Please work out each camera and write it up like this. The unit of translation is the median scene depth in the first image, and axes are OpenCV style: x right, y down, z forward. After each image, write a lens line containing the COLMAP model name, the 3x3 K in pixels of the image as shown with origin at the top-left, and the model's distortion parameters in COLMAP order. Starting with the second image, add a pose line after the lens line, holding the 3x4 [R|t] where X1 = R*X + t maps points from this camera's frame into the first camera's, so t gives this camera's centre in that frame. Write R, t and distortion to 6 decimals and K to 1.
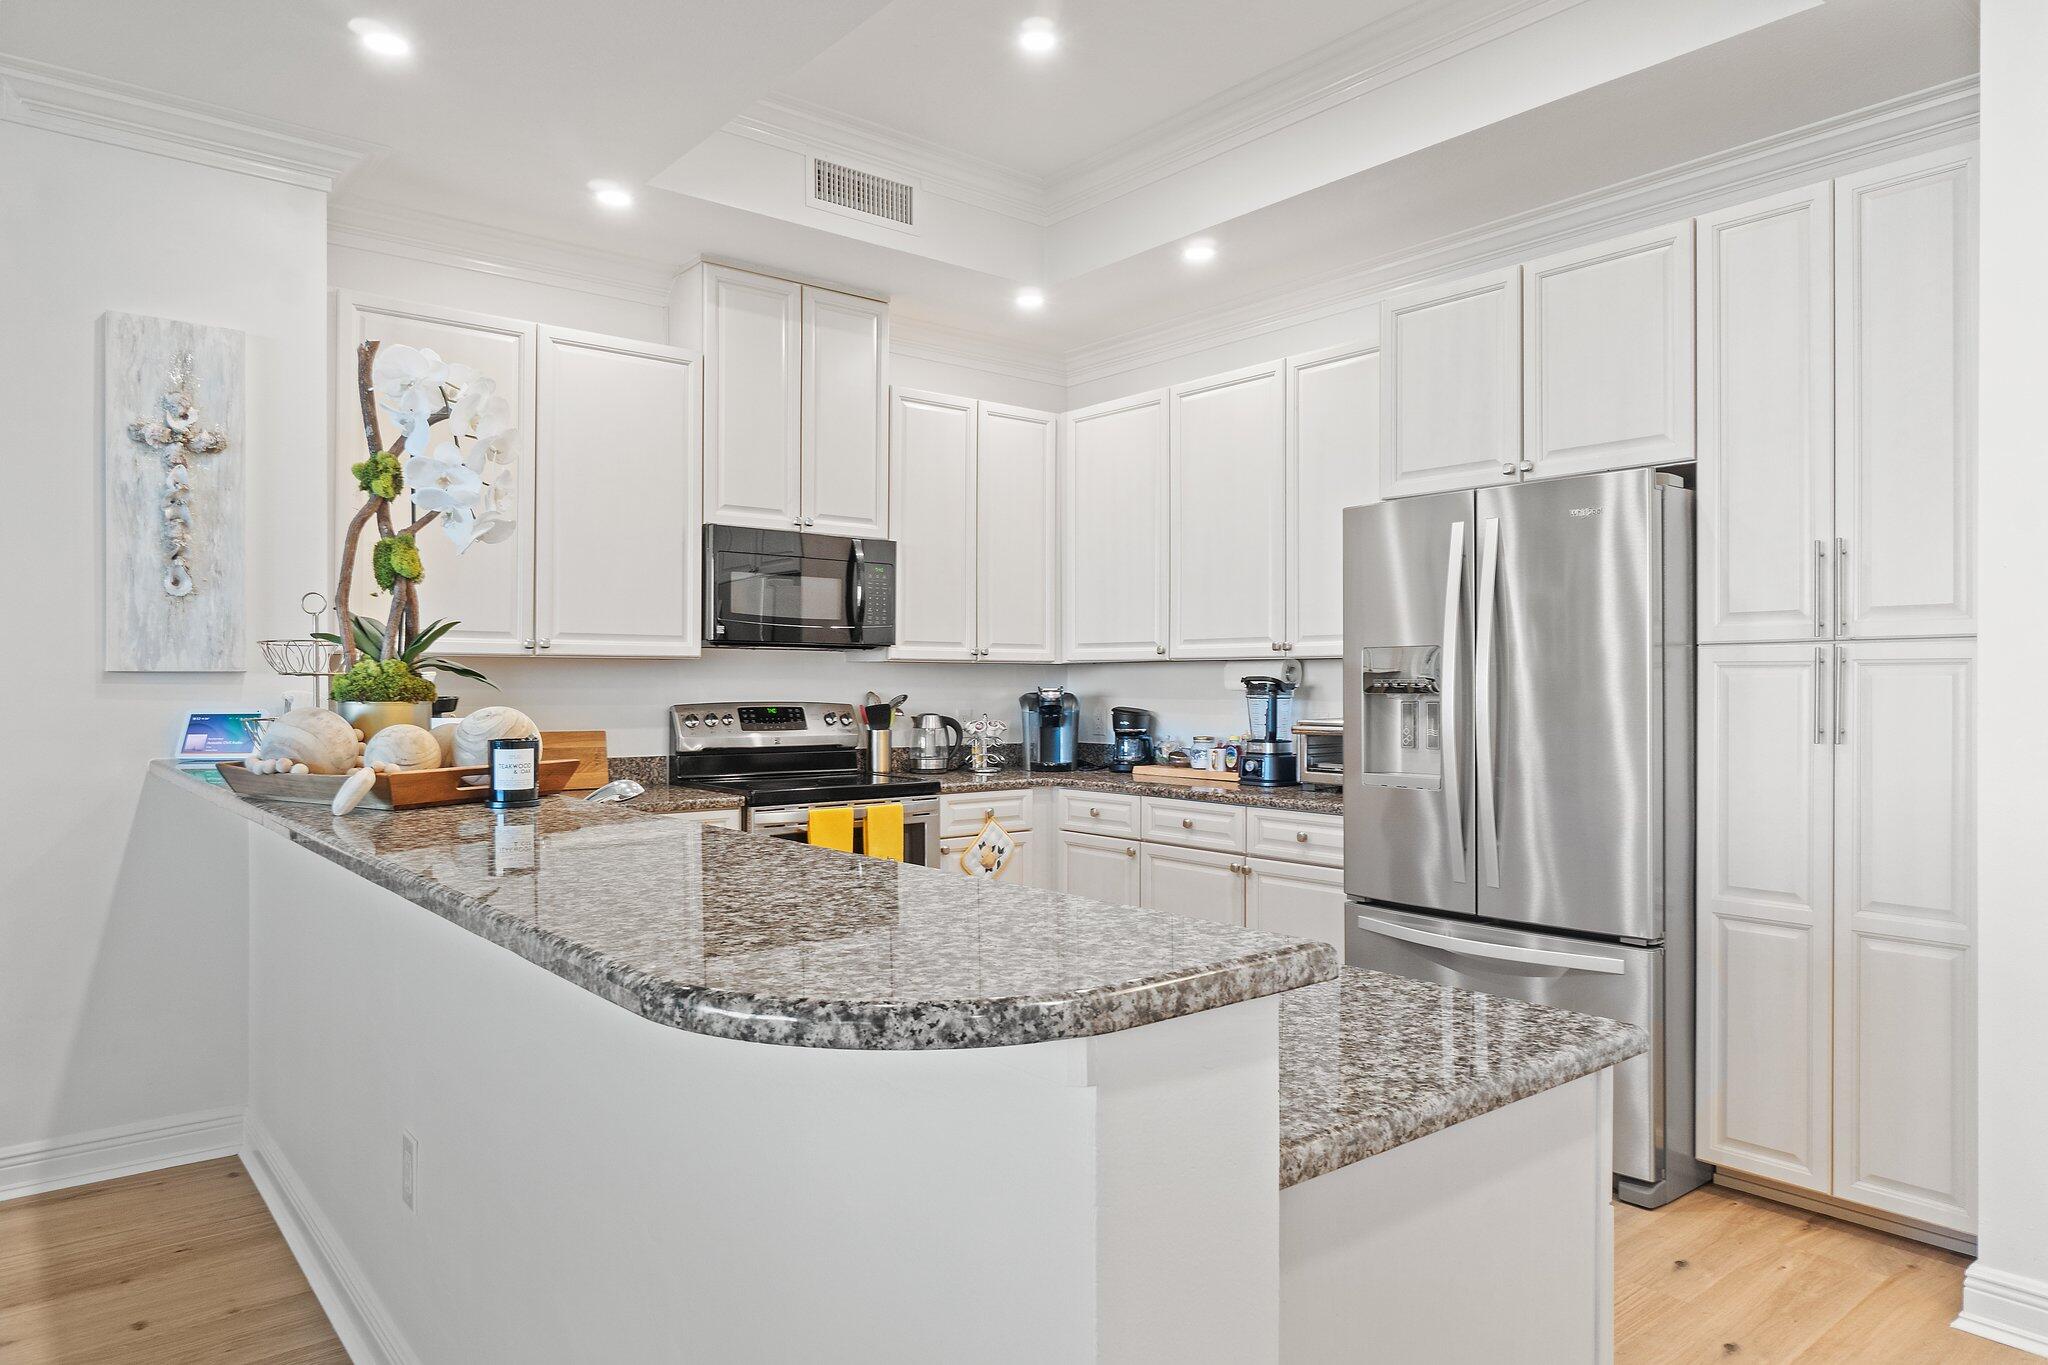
lens RADIAL K [[1290.4, 0, 1027.5], [0, 1290.4, 670.9], [0, 0, 1]] dist [-0.003070, 0.000079]
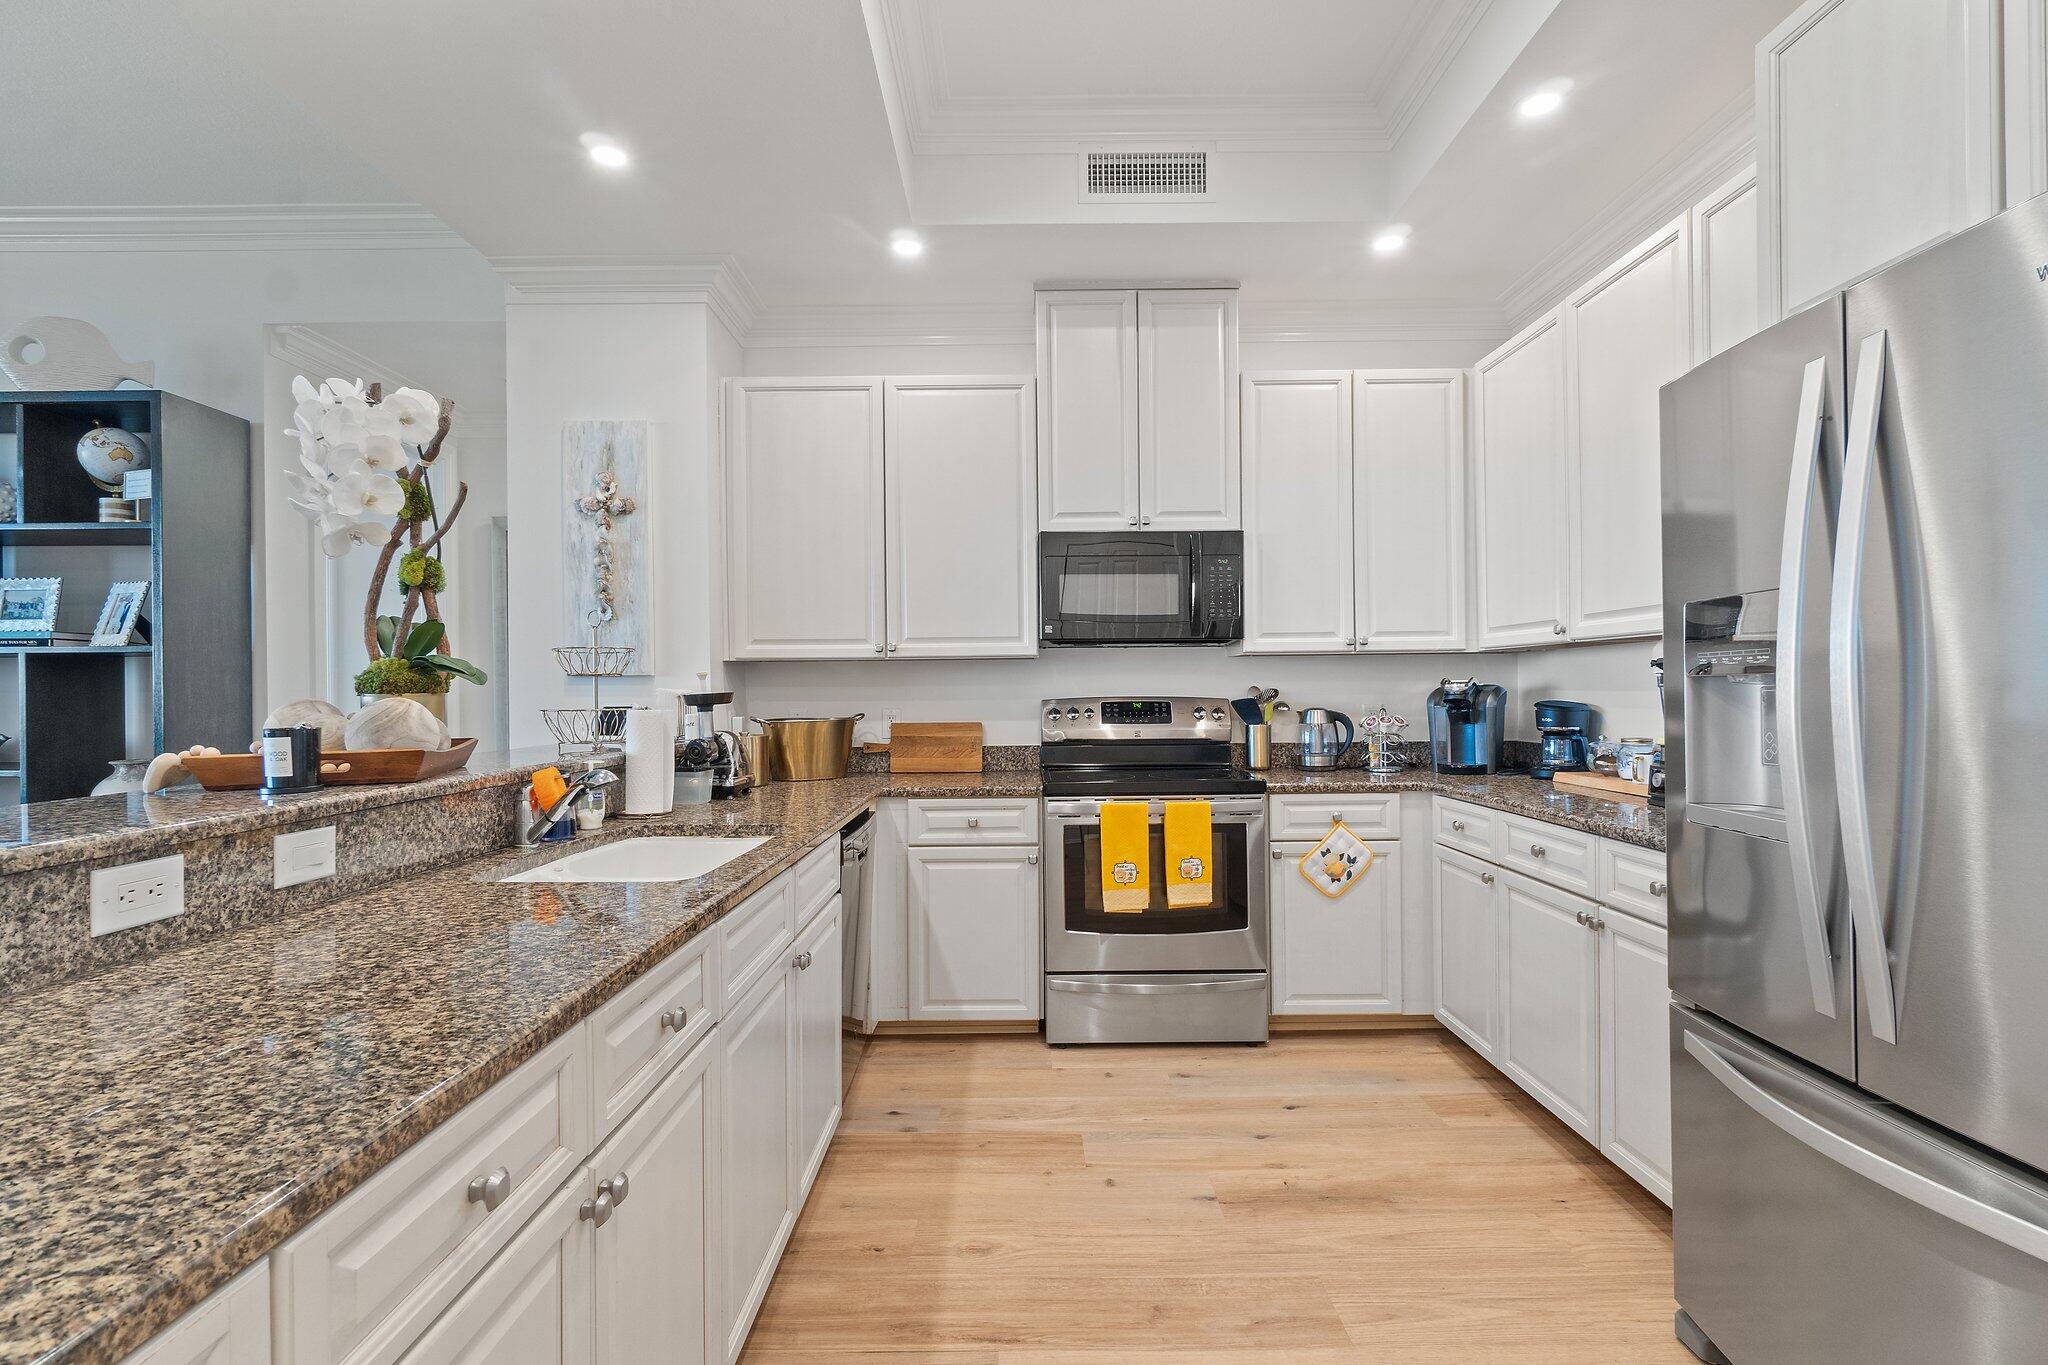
lens RADIAL K [[976.0, 0, 1024.0], [0, 976.0, 682.5], [0, 0, 1]] dist [-0.000459, -0.000067]
pose [[0.772464, -0.015717, -0.634864, 0.230273], [0.018752, 0.999822, -0.001936, 0.012011], [0.634781, -0.010410, 0.772622, 0.319873]]
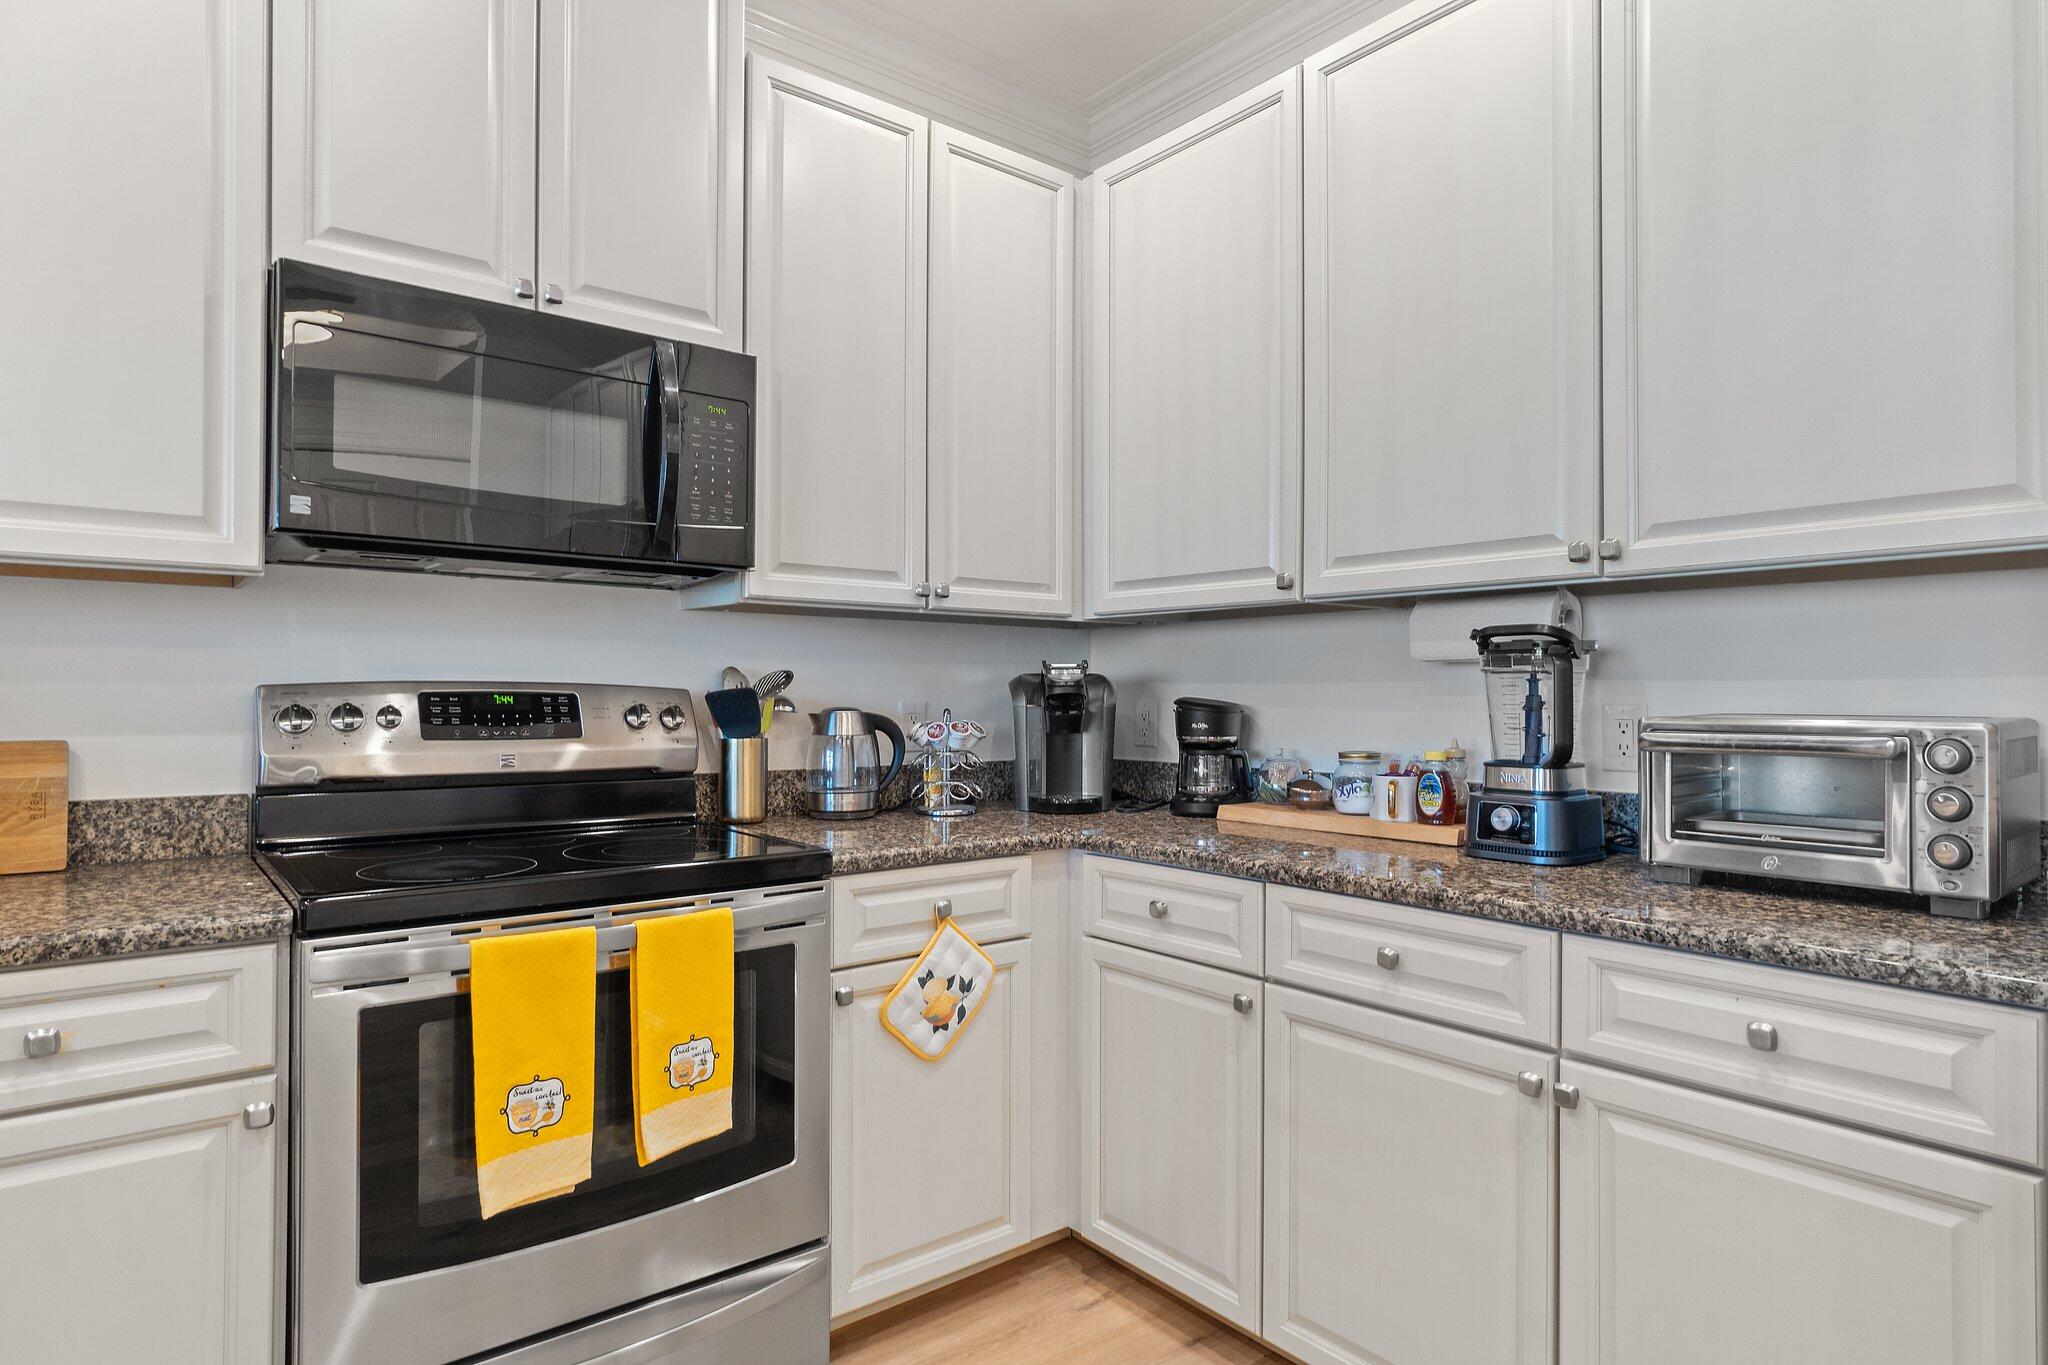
lens RADIAL K [[1130.3, 0, 1028.6], [0, 1130.3, 685.8], [0, 0, 1]] dist [0.001870, 0.000186]
pose [[0.999987, 0.000943, -0.004916, 0.004970], [-0.000925, 0.999993, 0.003661, 0.023209], [0.004919, -0.003657, 0.999981, 0.554717]]
